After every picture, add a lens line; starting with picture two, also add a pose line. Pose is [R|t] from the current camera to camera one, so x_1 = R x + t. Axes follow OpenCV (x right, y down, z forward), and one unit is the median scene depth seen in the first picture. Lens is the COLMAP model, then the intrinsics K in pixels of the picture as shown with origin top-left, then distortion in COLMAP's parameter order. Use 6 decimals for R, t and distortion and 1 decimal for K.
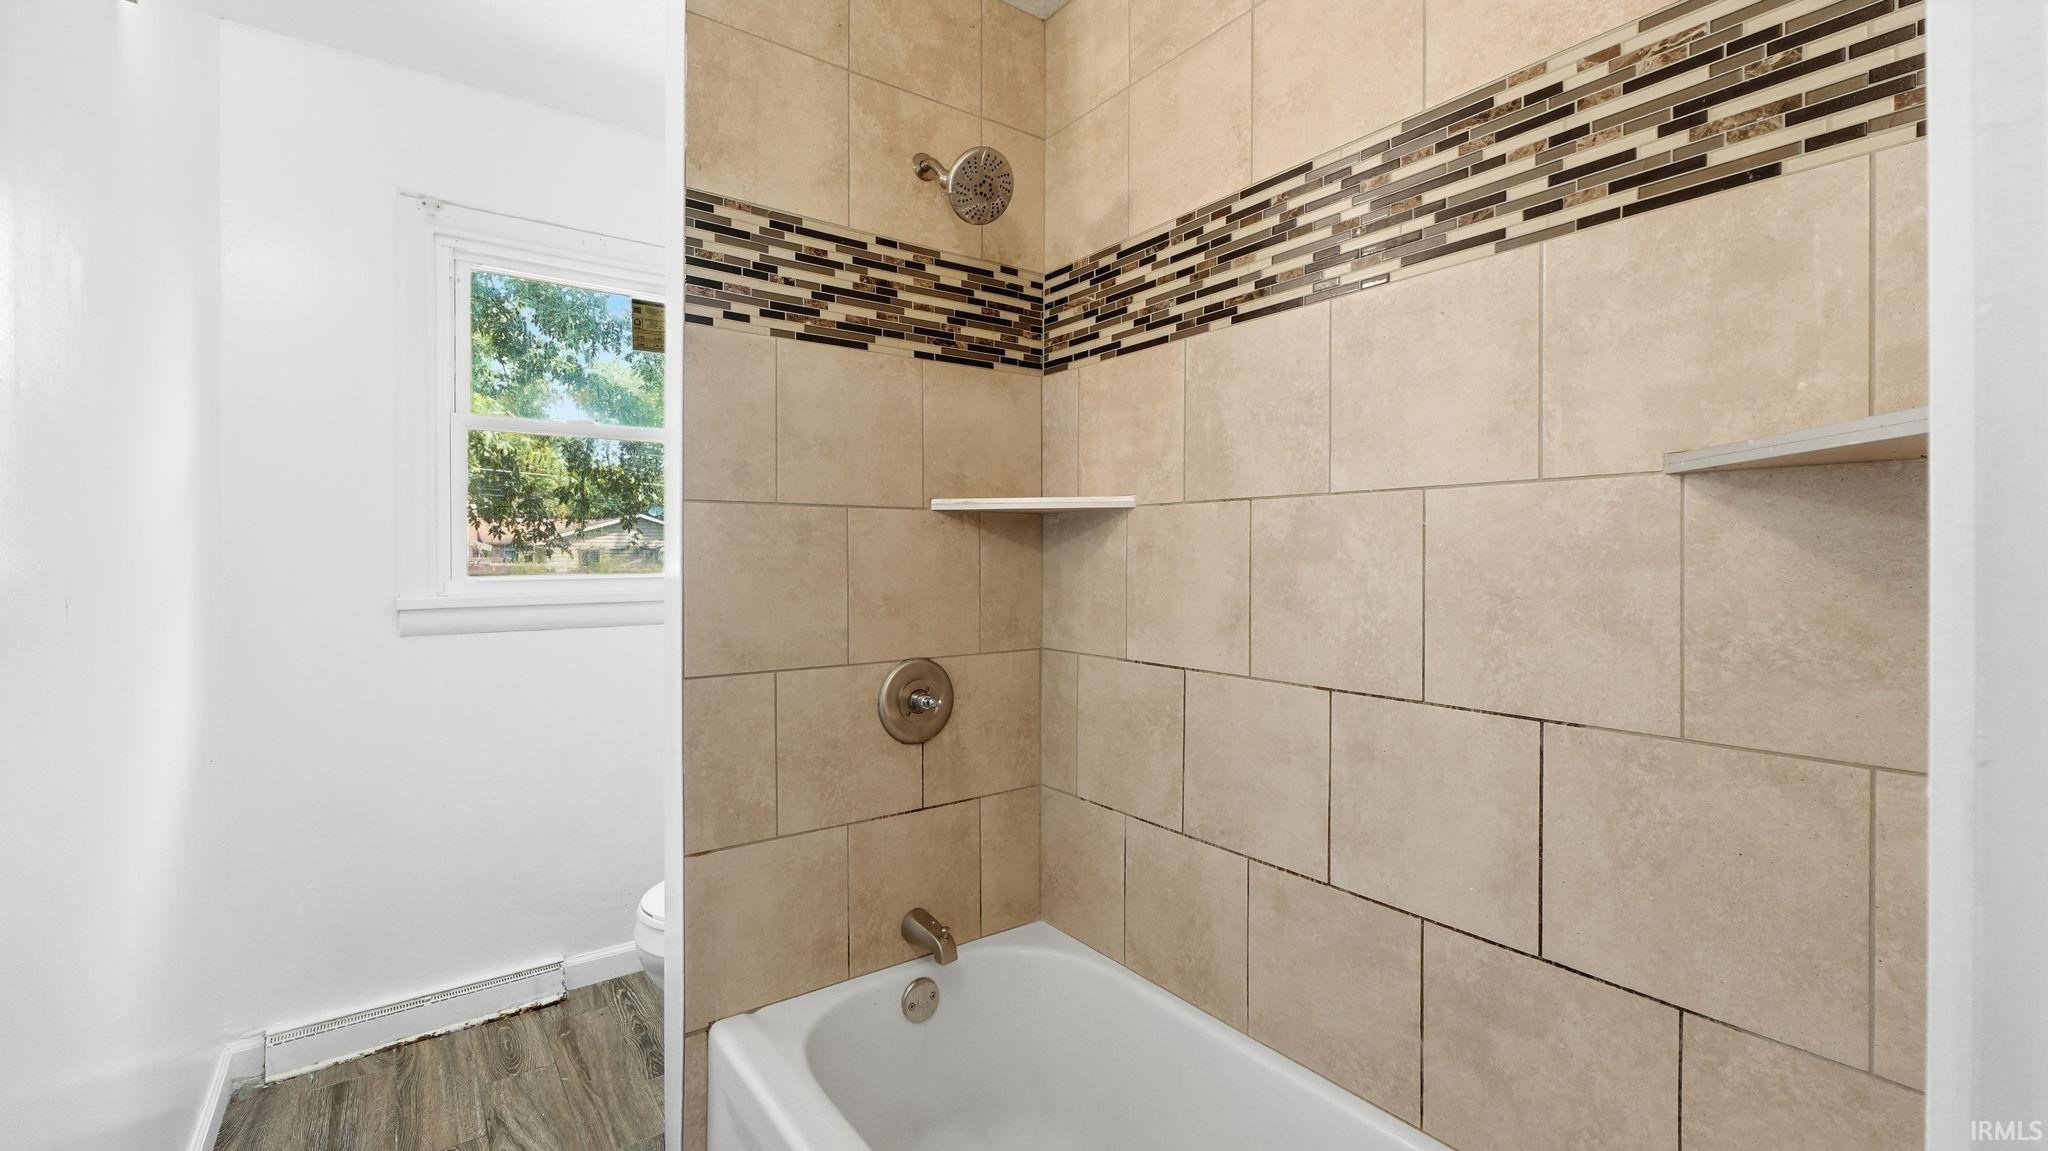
lens RADIAL K [[859.0, 0, 1028.8], [0, 859.0, 568.2], [0, 0, 1]] dist [-0.001451, -0.001849]
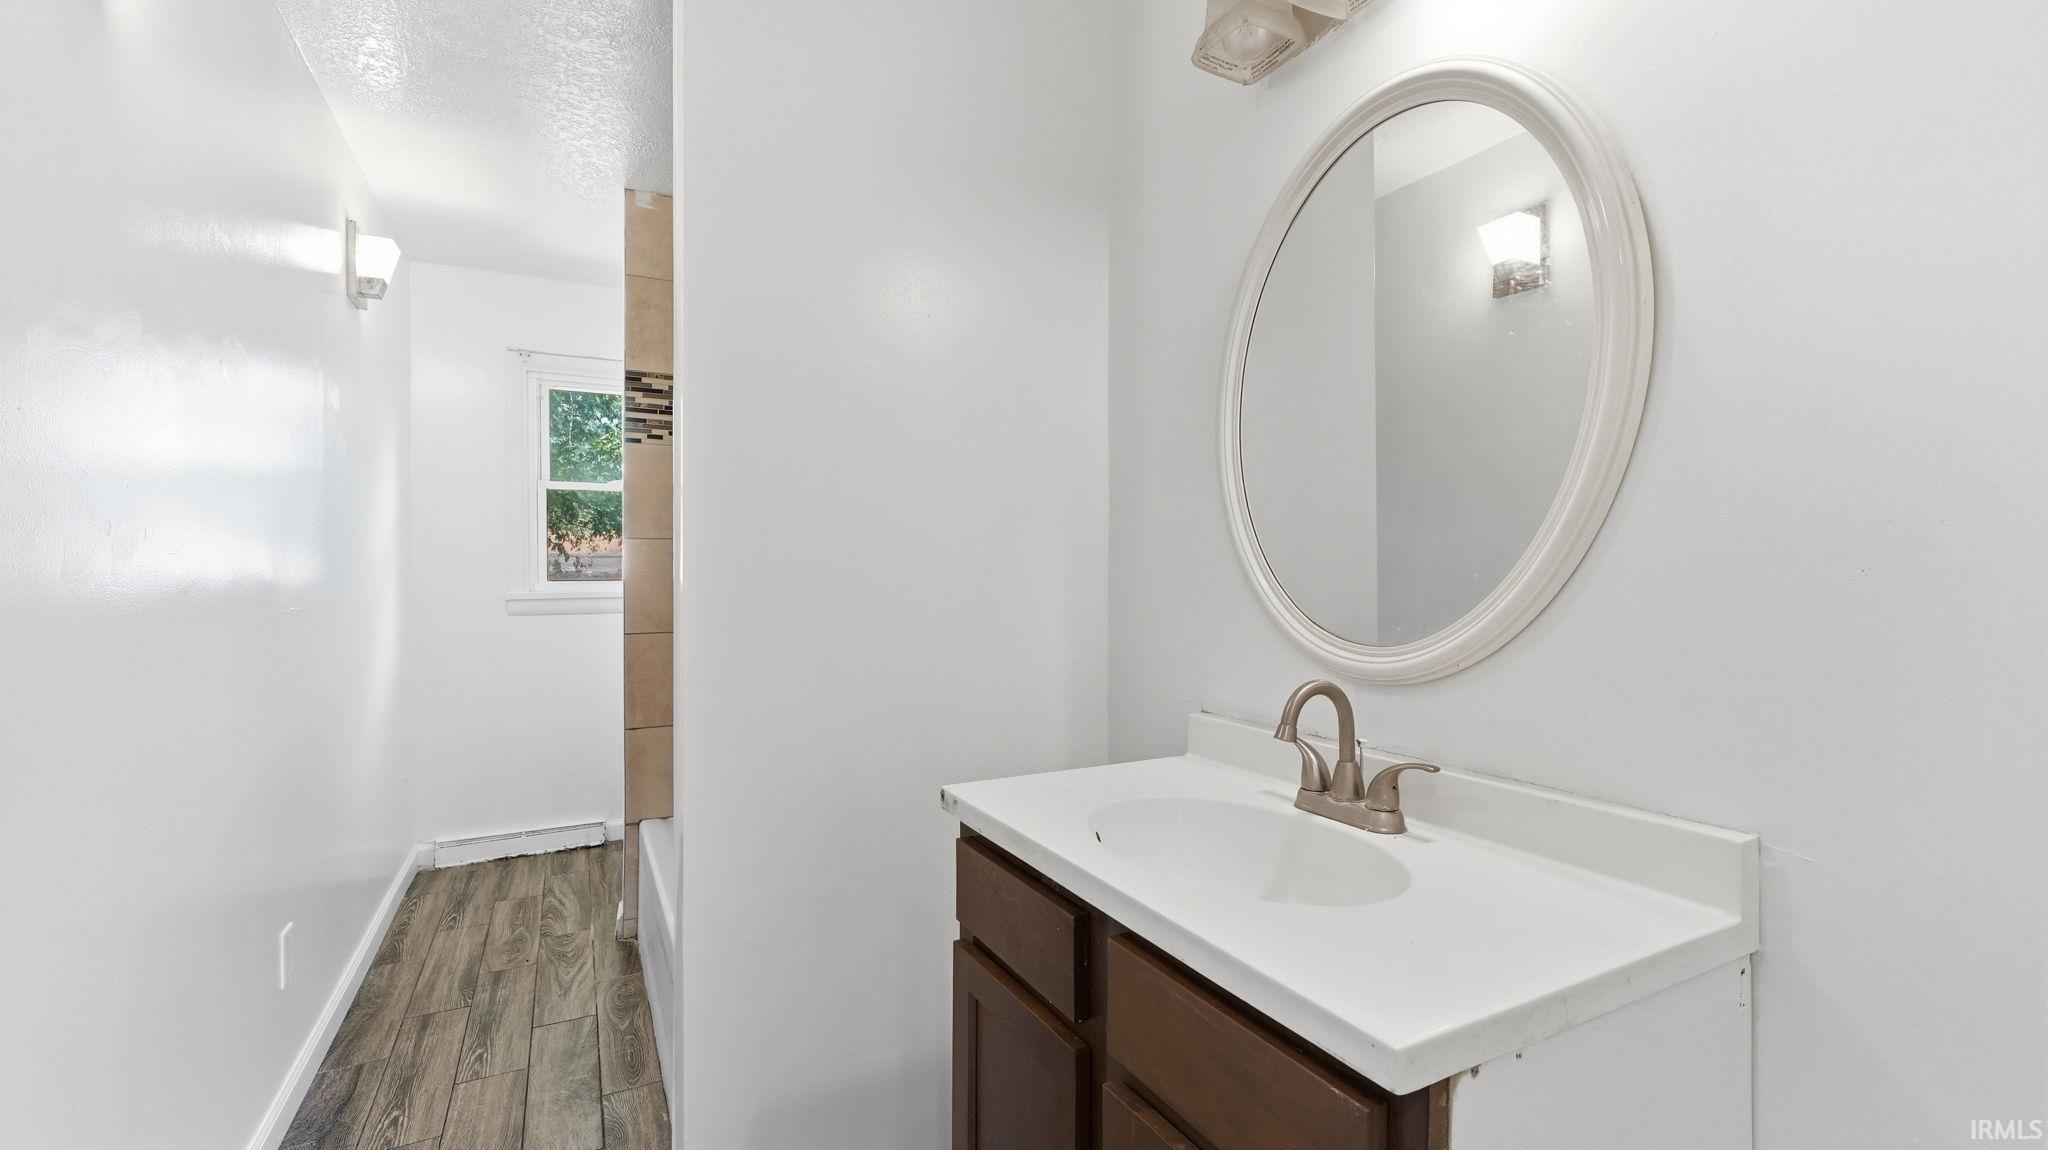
lens RADIAL K [[859.0, 0, 1019.1], [0, 859.0, 574.0], [0, 0, 1]] dist [-0.001451, -0.001849]
pose [[0.987061, -0.001881, -0.160335, 0.579829], [0.002243, 0.999995, 0.002076, -0.003271], [0.160330, -0.002409, 0.987061, -0.548816]]
